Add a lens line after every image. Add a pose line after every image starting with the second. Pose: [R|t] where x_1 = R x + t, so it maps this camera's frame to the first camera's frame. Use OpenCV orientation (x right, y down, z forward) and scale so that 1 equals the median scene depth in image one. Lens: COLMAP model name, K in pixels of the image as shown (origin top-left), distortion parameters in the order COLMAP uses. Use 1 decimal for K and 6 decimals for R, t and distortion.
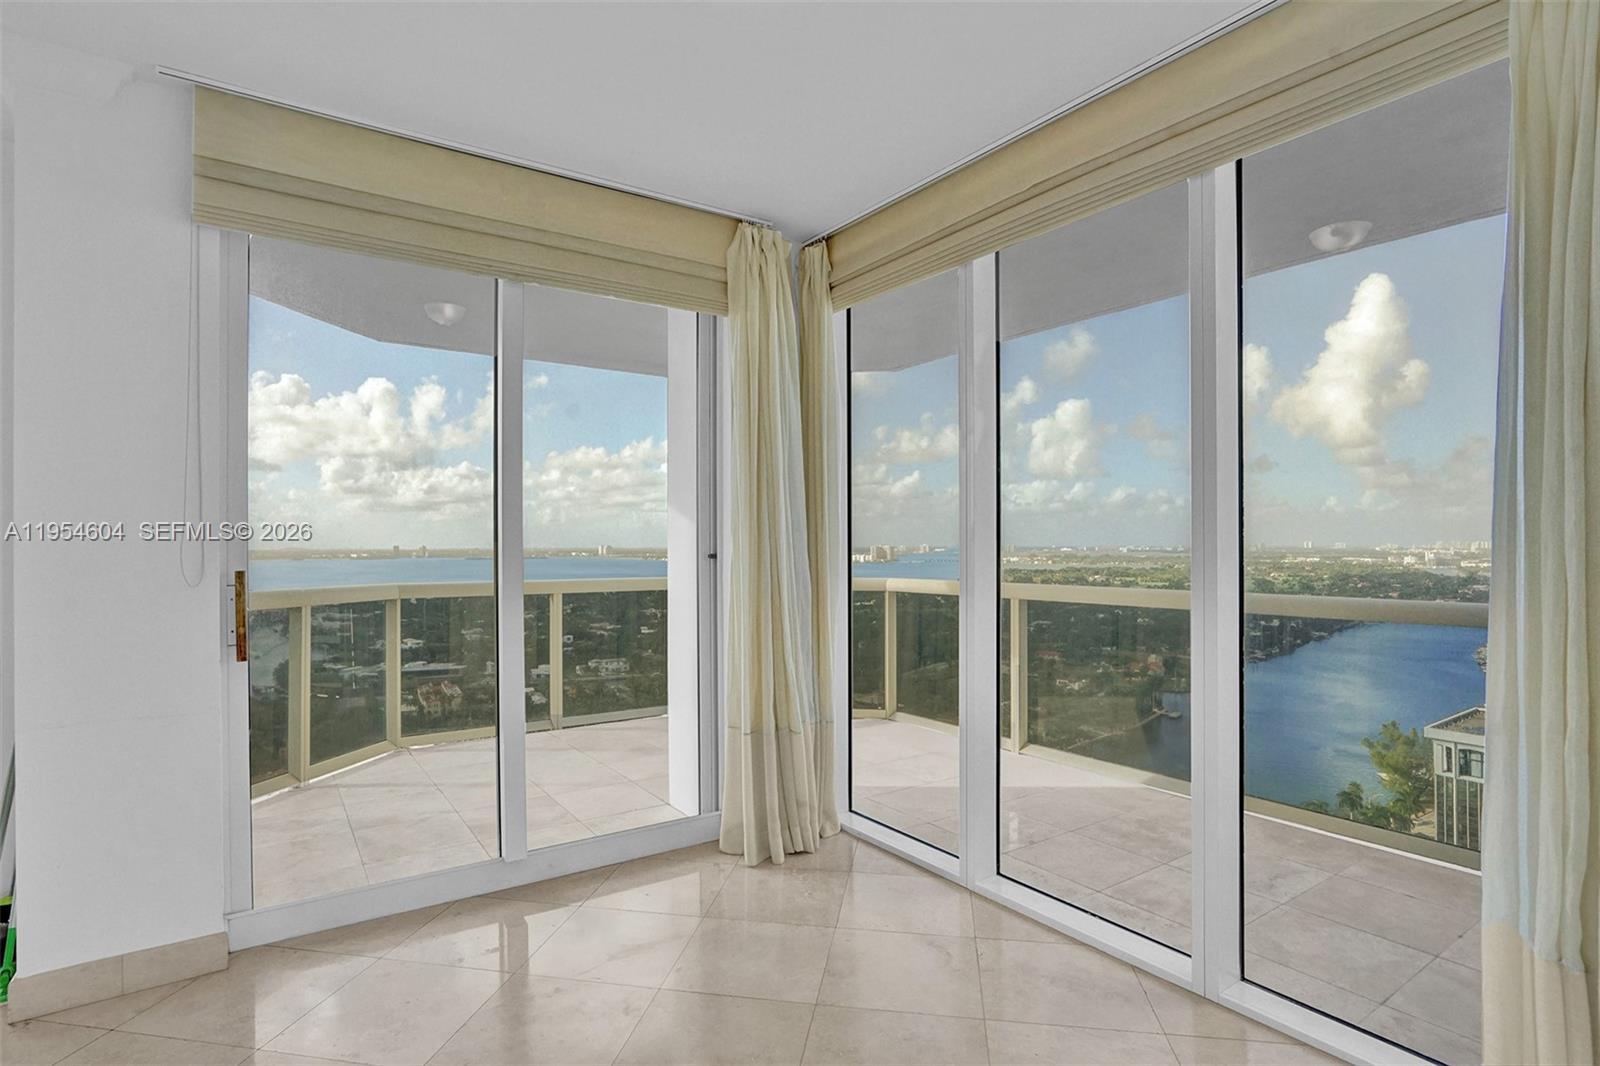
lens RADIAL K [[815.4, 0, 795.4], [0, 815.4, 544.5], [0, 0, 1]] dist [0.001296, 0.000634]
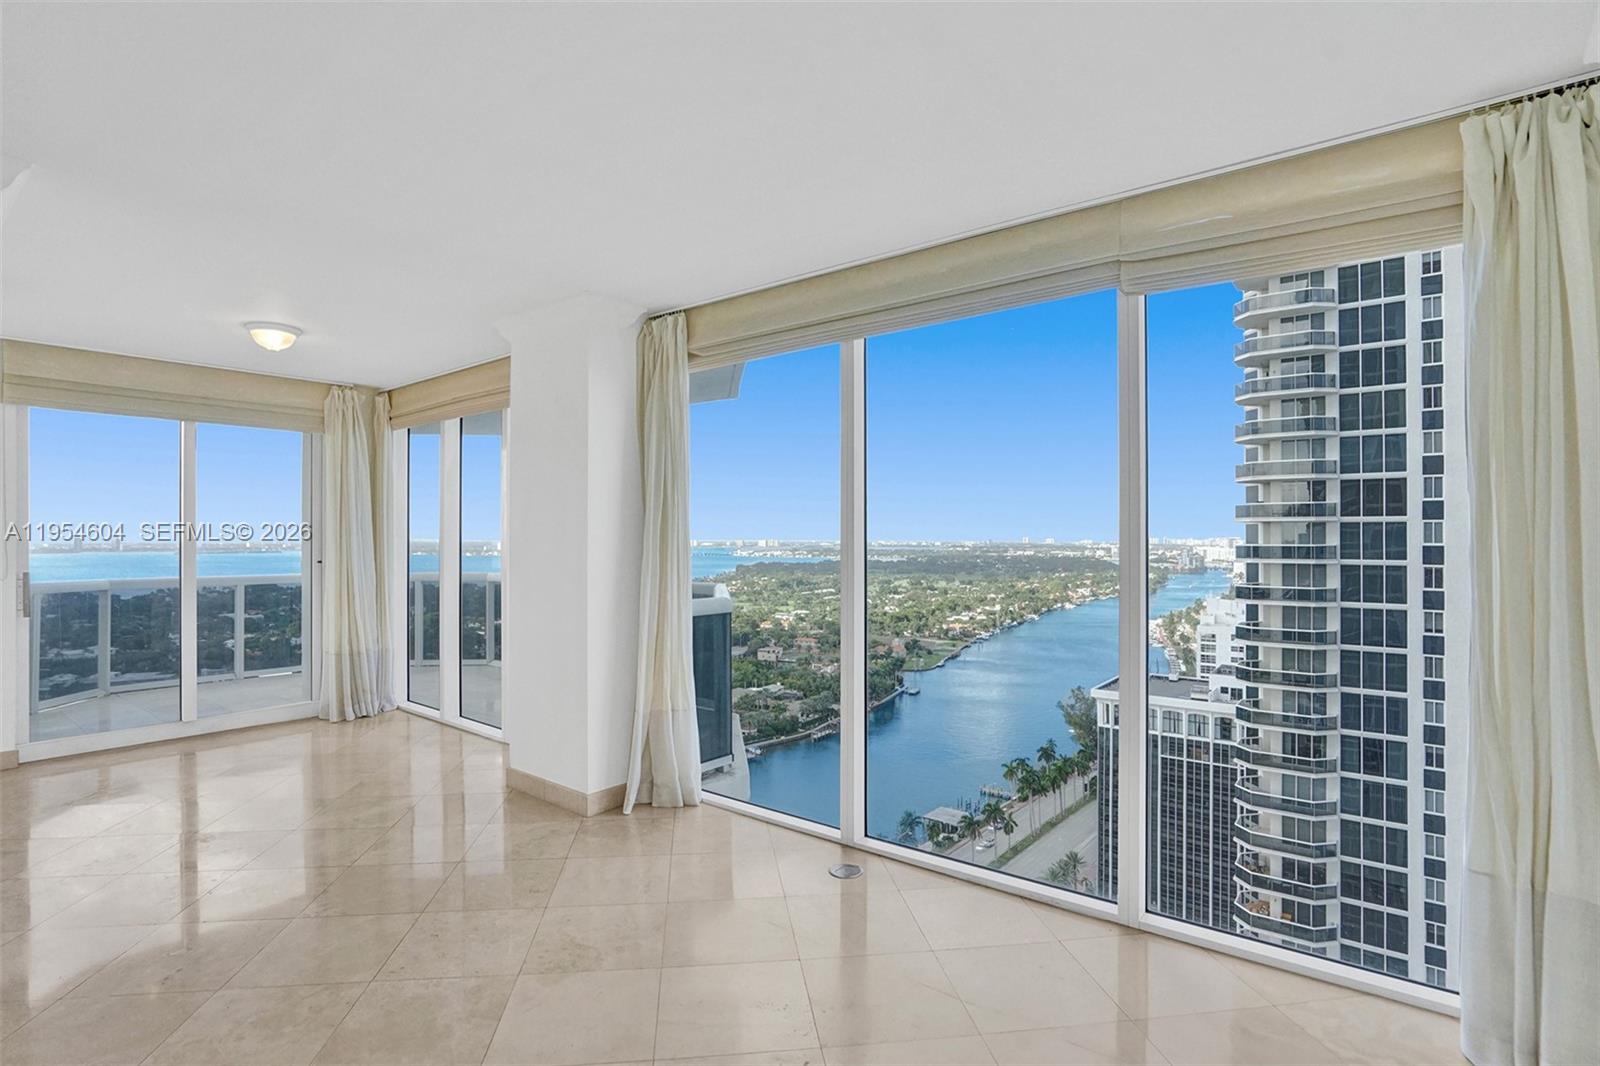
lens RADIAL K [[779.3, 0, 791.5], [0, 779.3, 535.9], [0, 0, 1]] dist [-0.004160, -0.000336]
pose [[0.959038, 0.003062, 0.283260, 0.442306], [-0.001275, 0.999978, -0.006494, -0.036160], [-0.283274, 0.005867, 0.959021, -1.026910]]
